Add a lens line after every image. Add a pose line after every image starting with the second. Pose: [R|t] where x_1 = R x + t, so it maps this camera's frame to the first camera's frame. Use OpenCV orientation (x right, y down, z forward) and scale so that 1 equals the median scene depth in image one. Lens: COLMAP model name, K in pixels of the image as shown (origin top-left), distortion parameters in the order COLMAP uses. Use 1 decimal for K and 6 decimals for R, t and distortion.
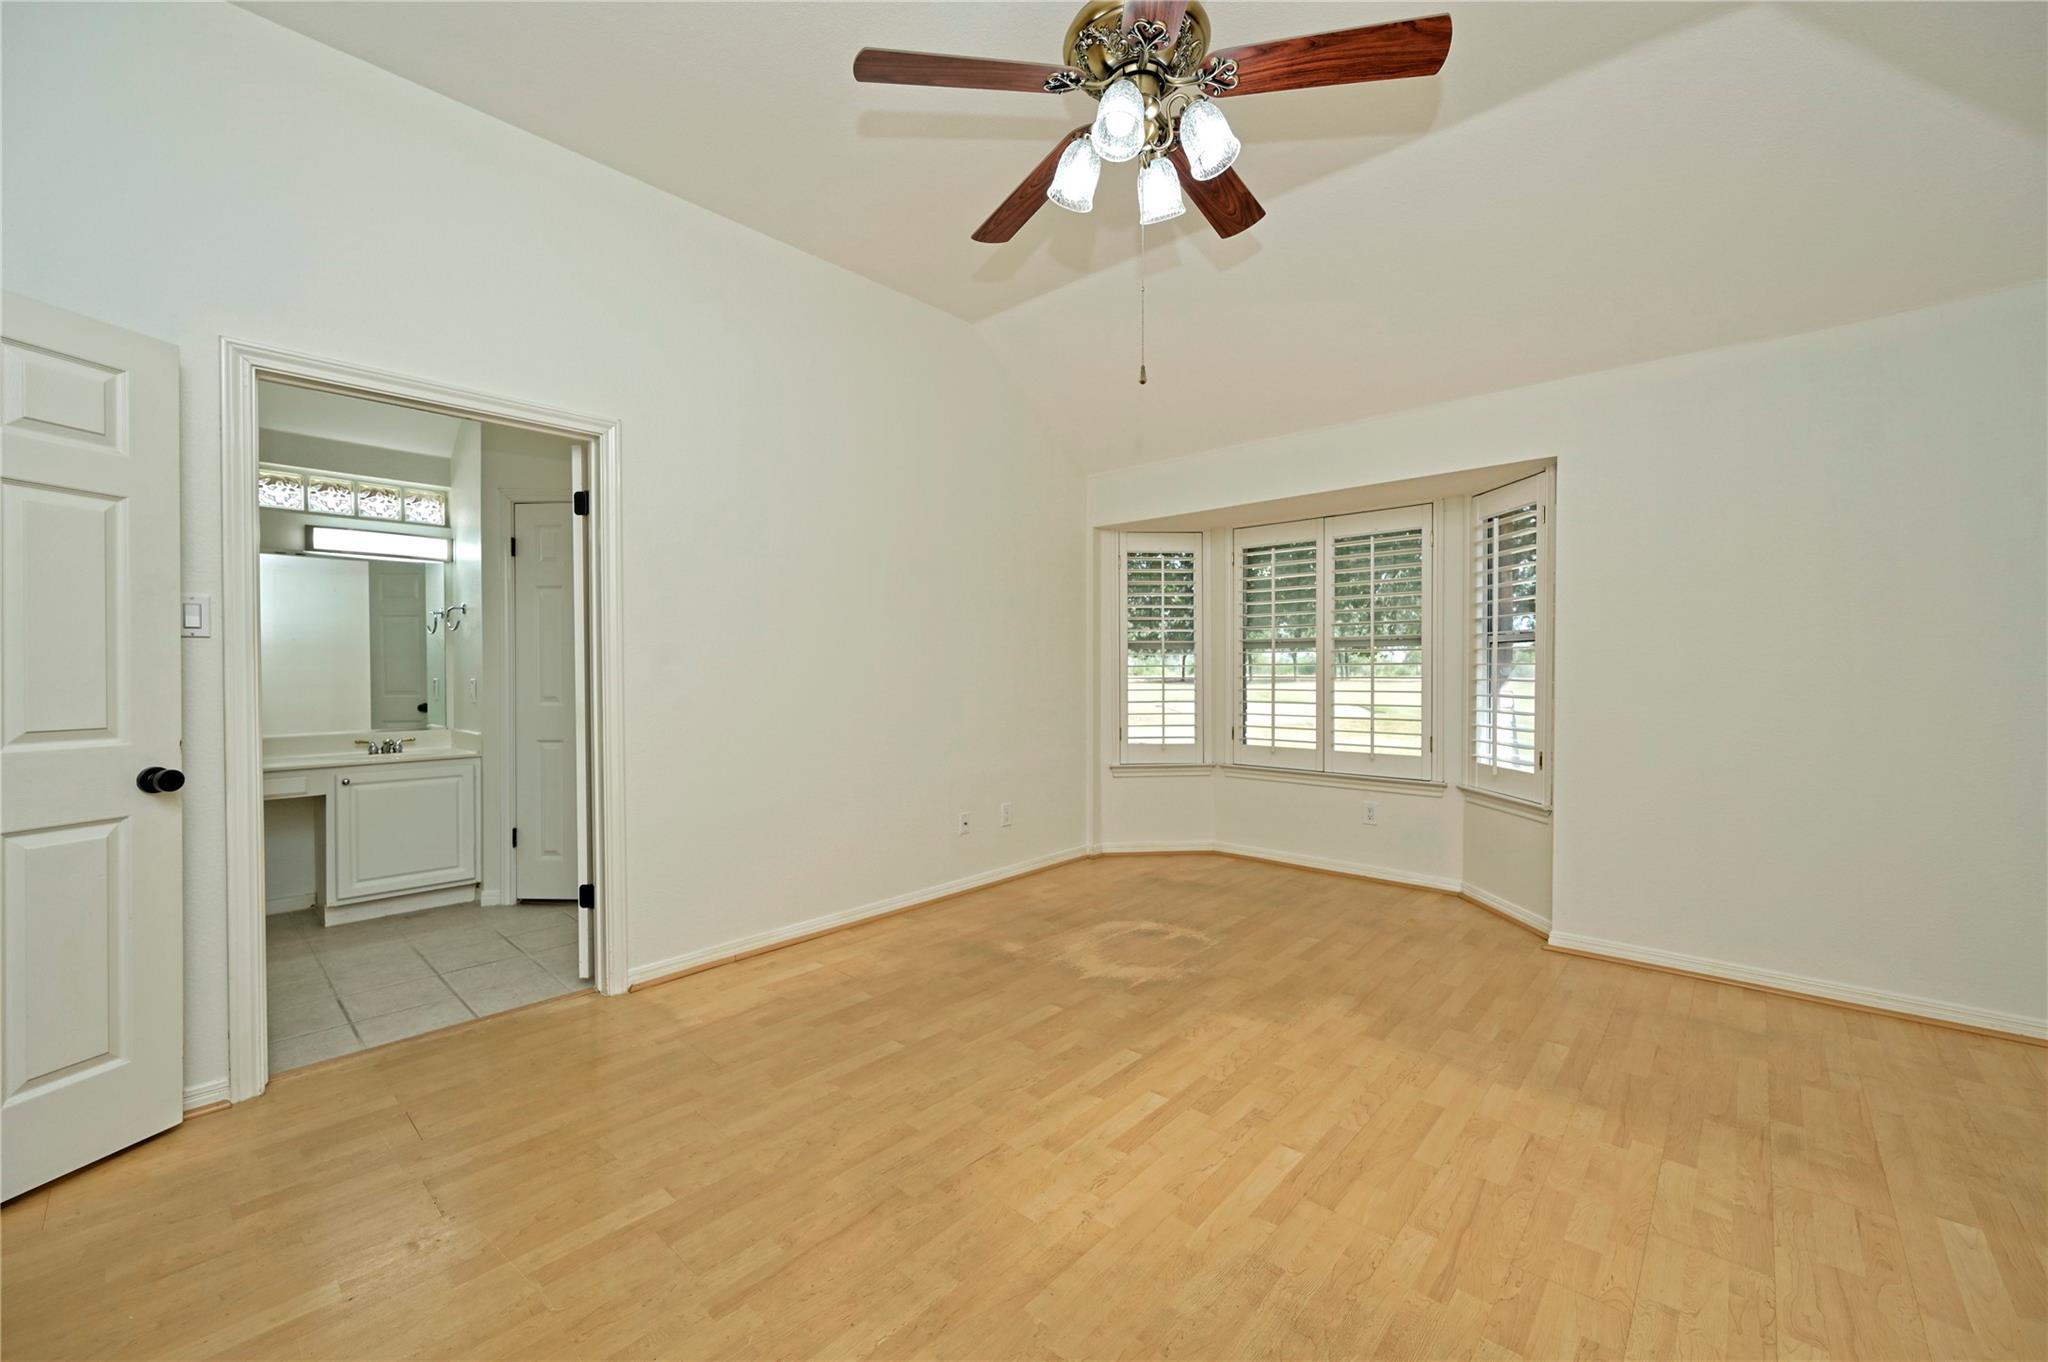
lens RADIAL K [[803.6, 0, 1022.9], [0, 803.6, 678.1], [0, 0, 1]] dist [-0.000780, 0.000182]
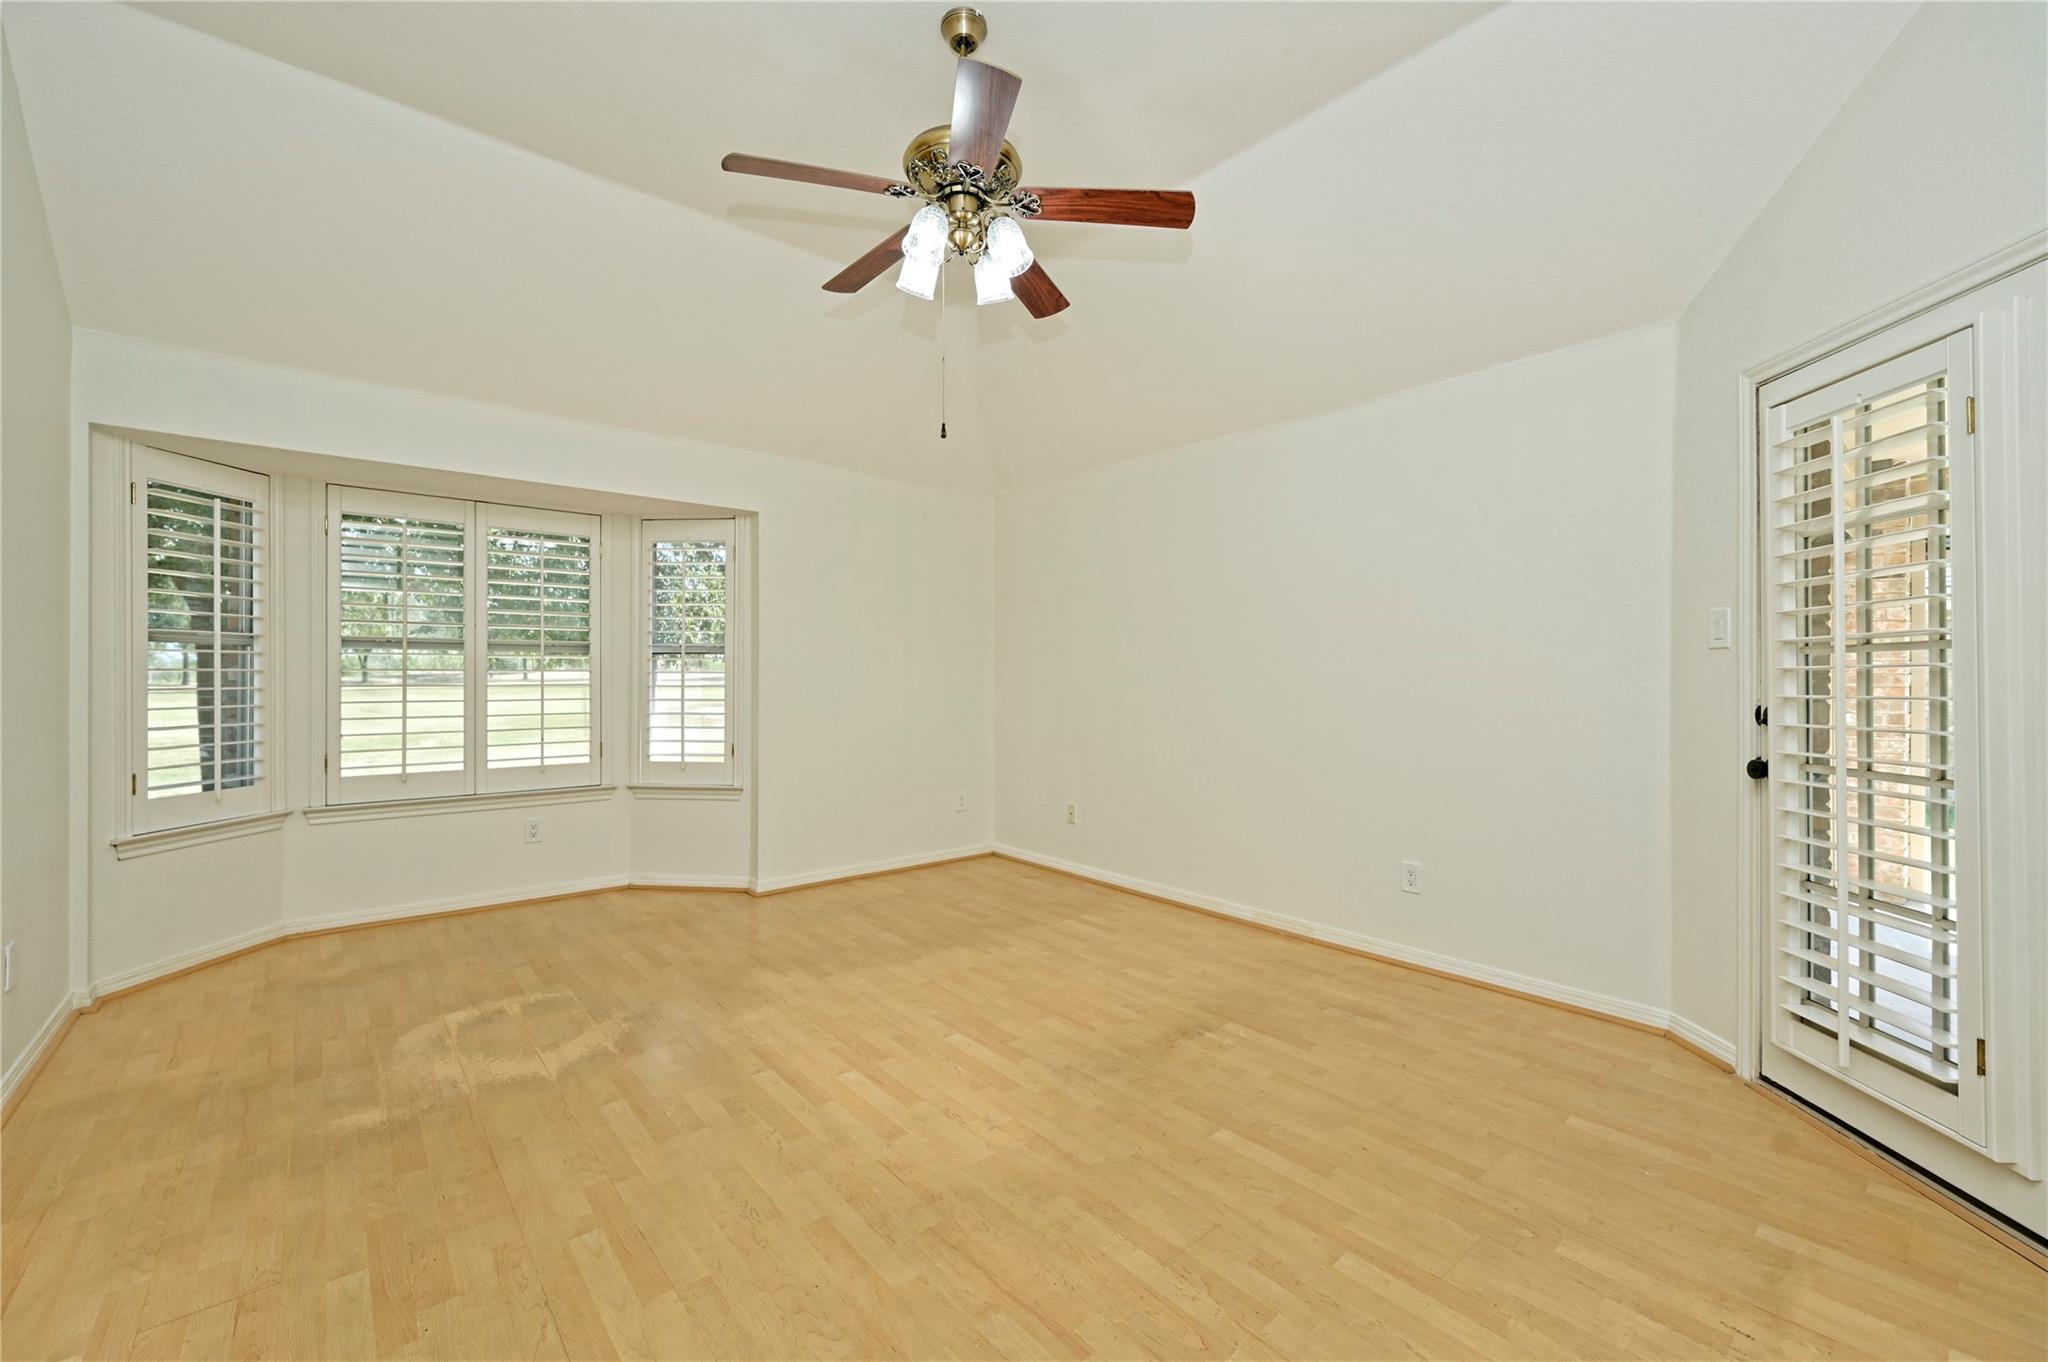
lens RADIAL K [[835.3, 0, 1021.6], [0, 835.3, 675.5], [0, 0, 1]] dist [-0.002241, 0.000026]
pose [[0.119817, 0.006527, 0.992775, -0.584106], [0.009695, 0.999923, -0.007744, 0.001885], [-0.992749, 0.010553, 0.119744, 0.406287]]
